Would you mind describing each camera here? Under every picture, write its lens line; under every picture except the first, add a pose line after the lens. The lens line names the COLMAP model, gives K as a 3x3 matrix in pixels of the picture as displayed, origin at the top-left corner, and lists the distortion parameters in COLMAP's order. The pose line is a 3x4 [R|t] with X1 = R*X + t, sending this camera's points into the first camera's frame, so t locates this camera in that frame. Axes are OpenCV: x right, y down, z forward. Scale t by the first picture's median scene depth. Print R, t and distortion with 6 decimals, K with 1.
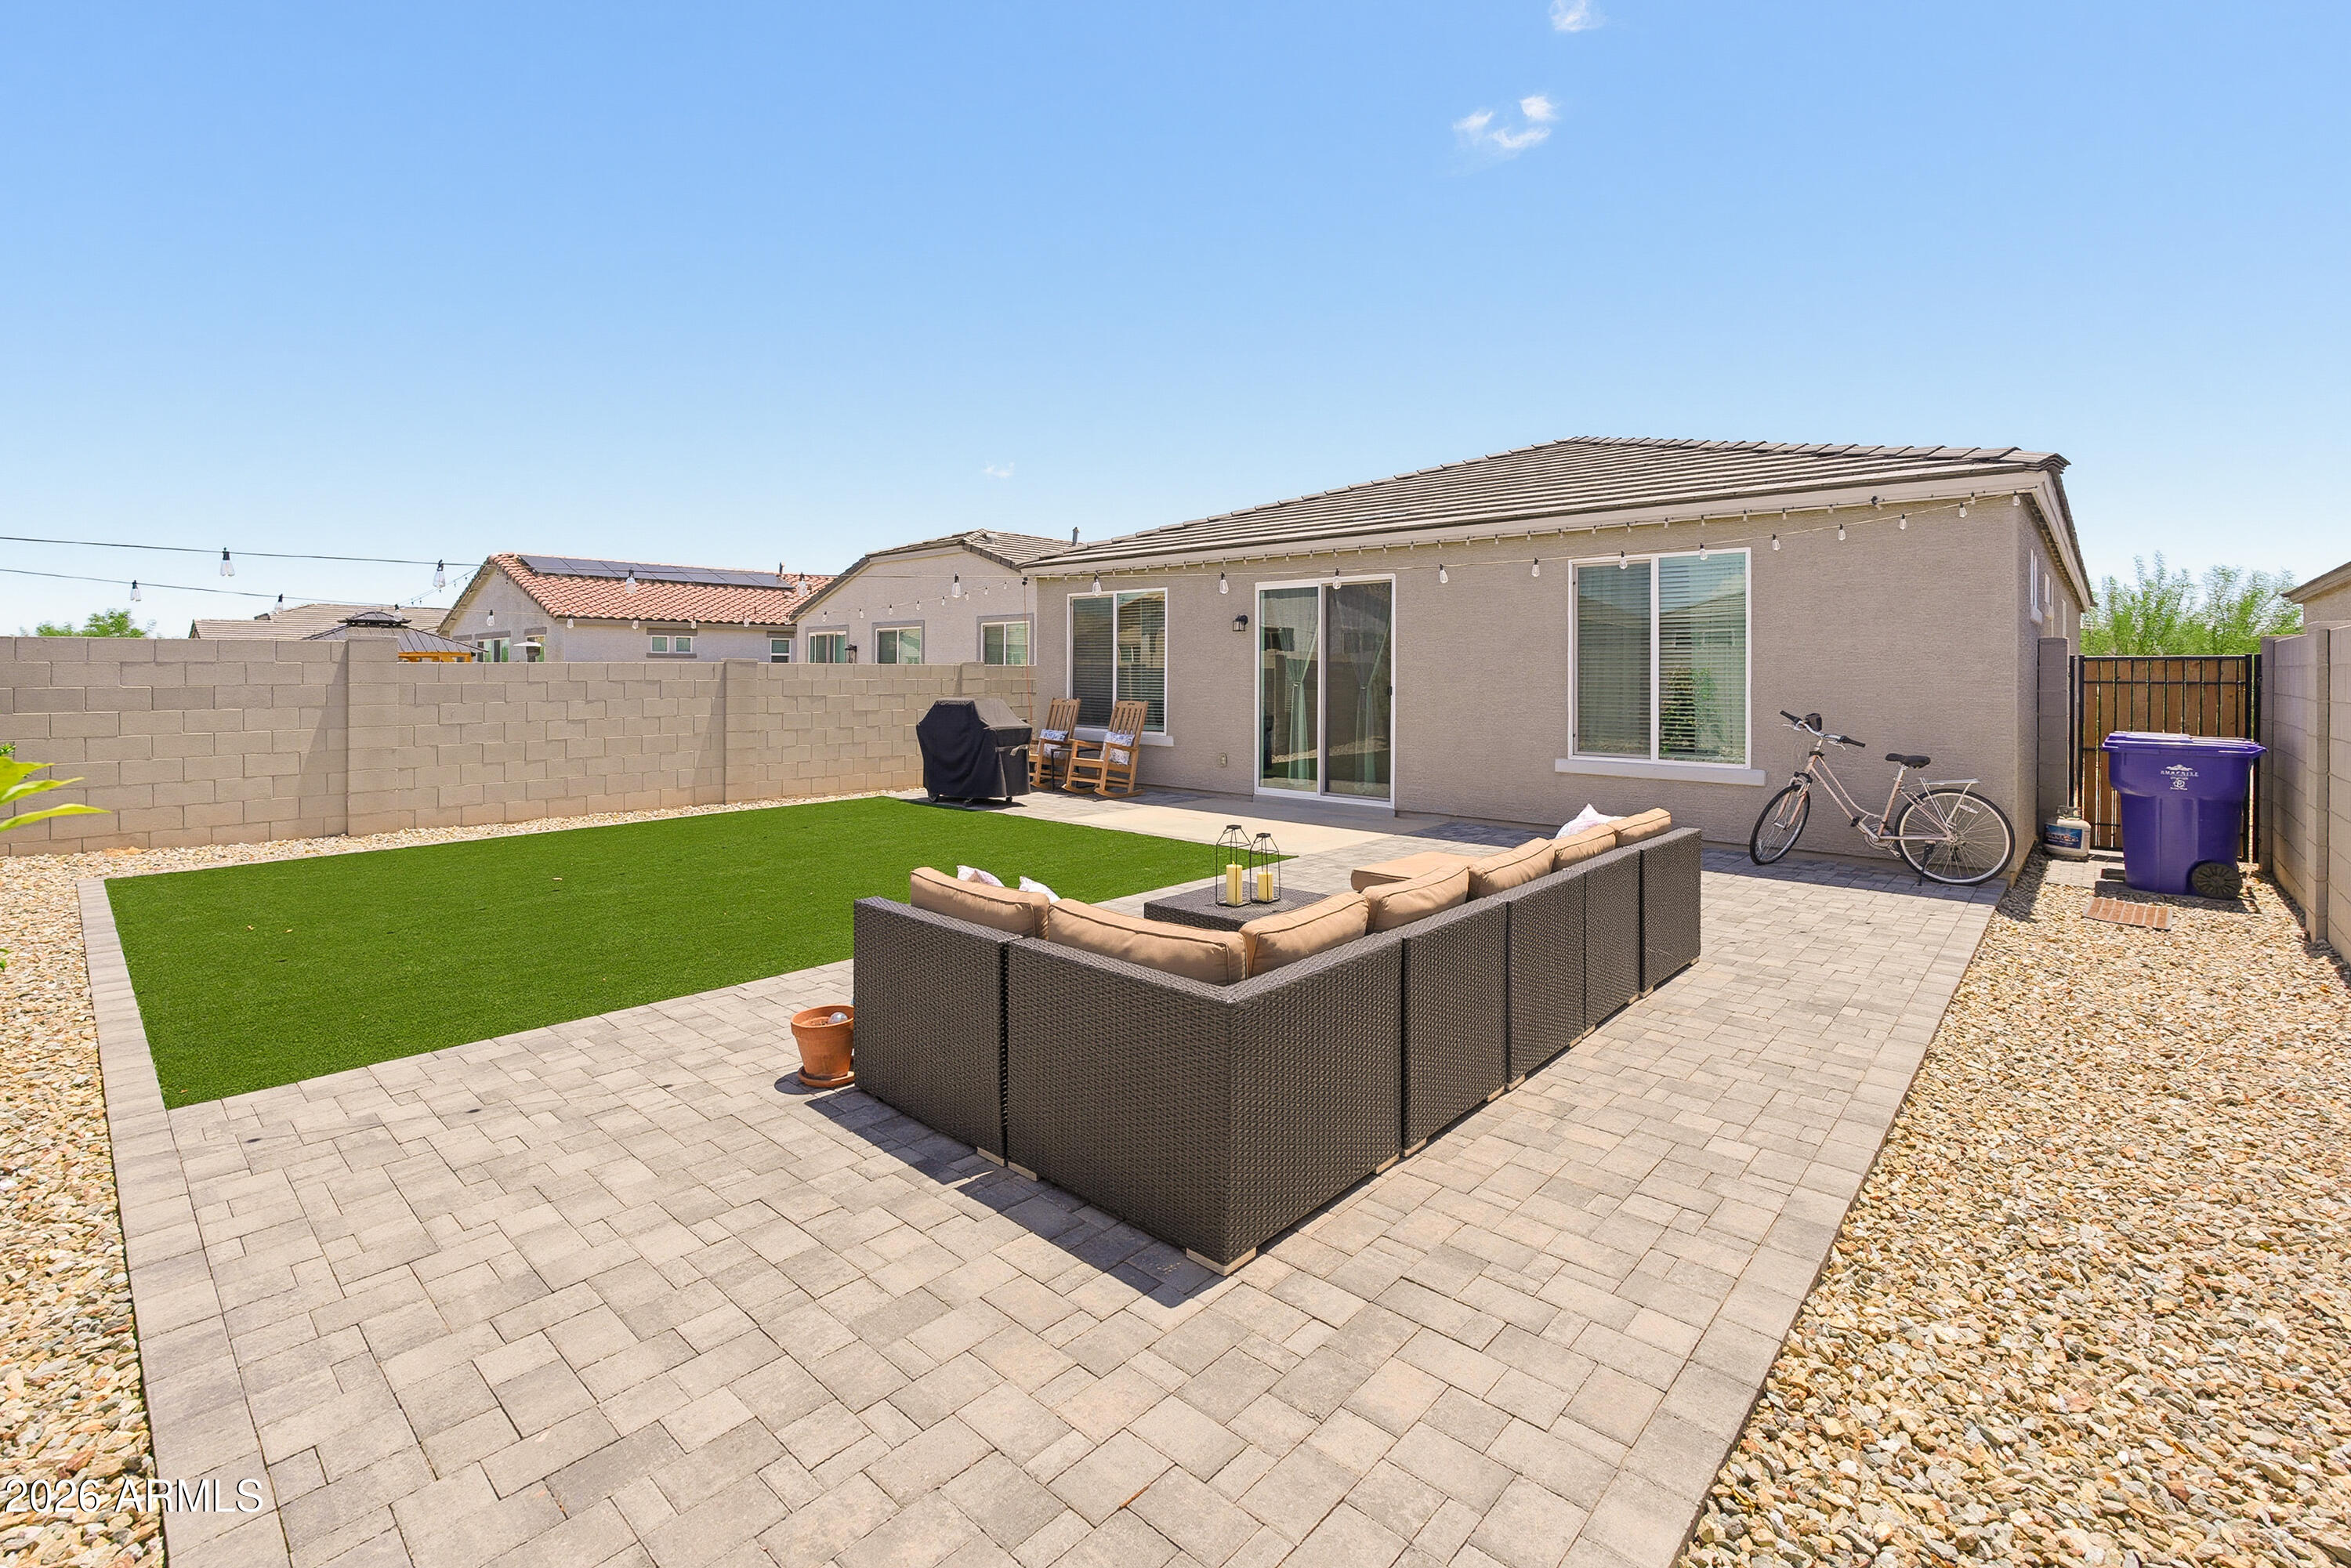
lens RADIAL K [[1051.9, 0, 1180.8], [0, 1051.9, 790.7], [0, 0, 1]] dist [-0.004512, -0.000224]
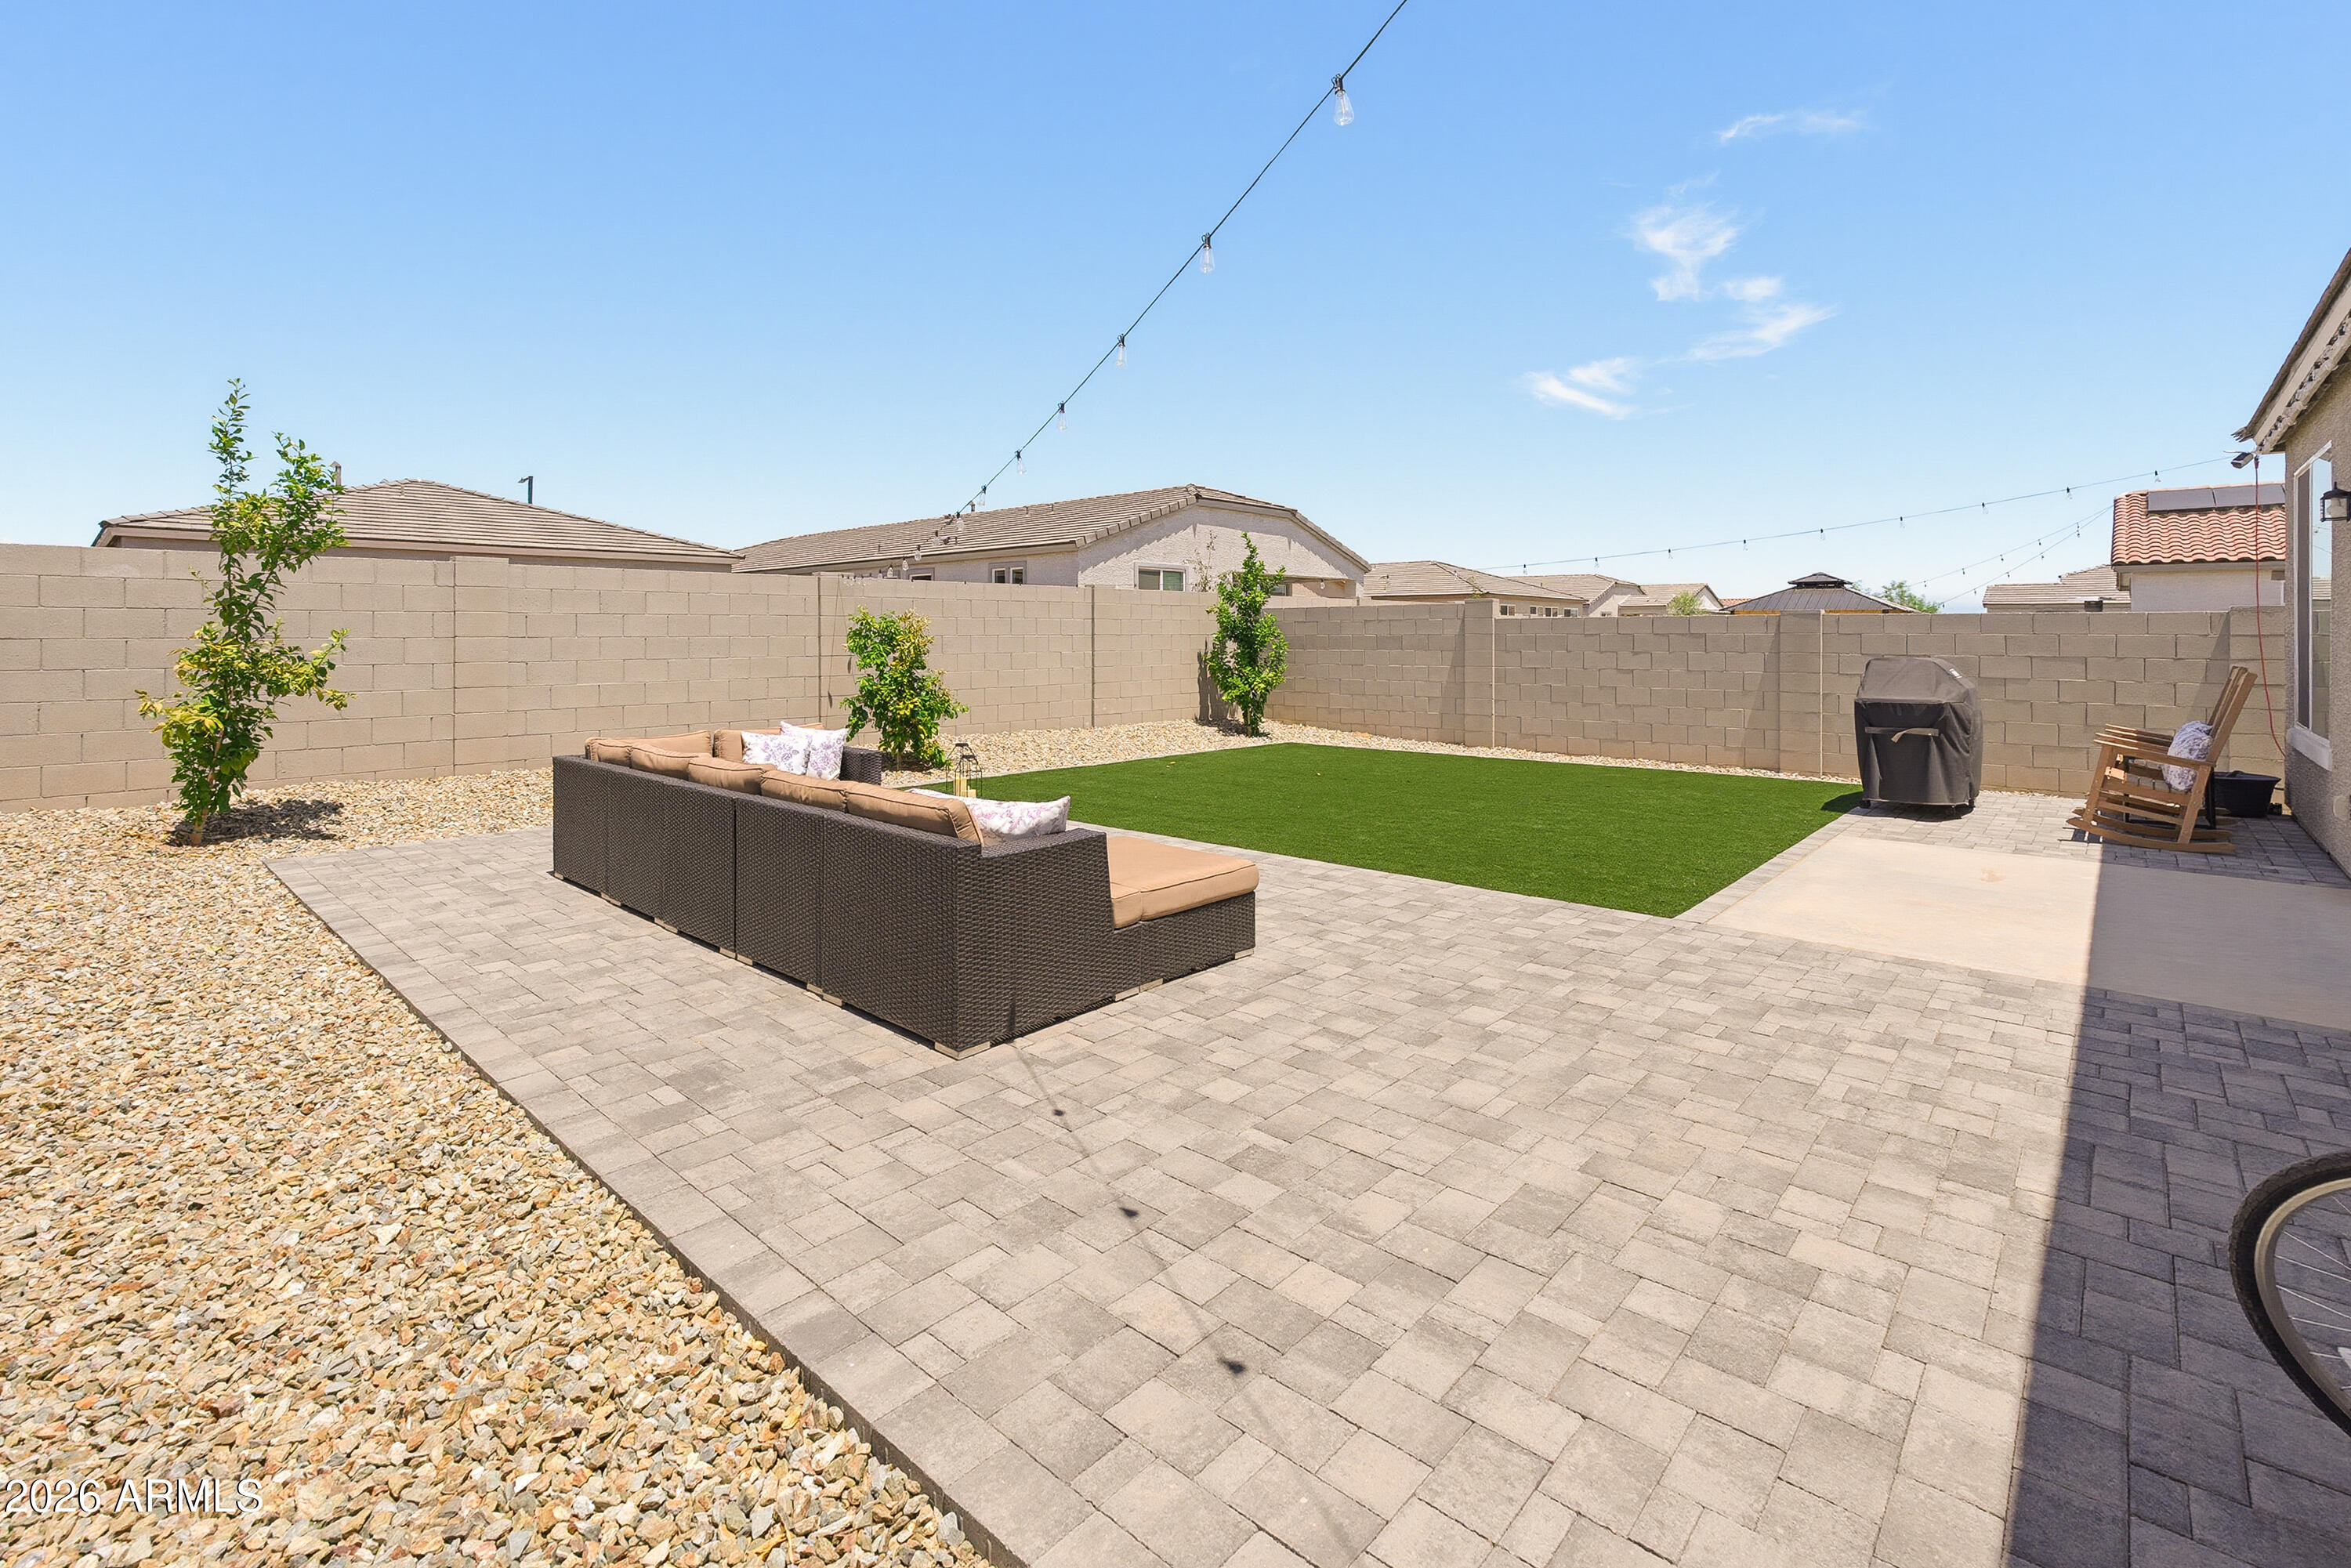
lens RADIAL K [[1051.9, 0, 1177.2], [0, 1051.9, 784.6], [0, 0, 1]] dist [-0.004512, -0.000224]
pose [[-0.012171, 0.119708, -0.992735, 0.574612], [-0.130791, 0.984088, 0.120269, -0.021345], [0.991335, 0.131304, 0.003679, 0.585312]]
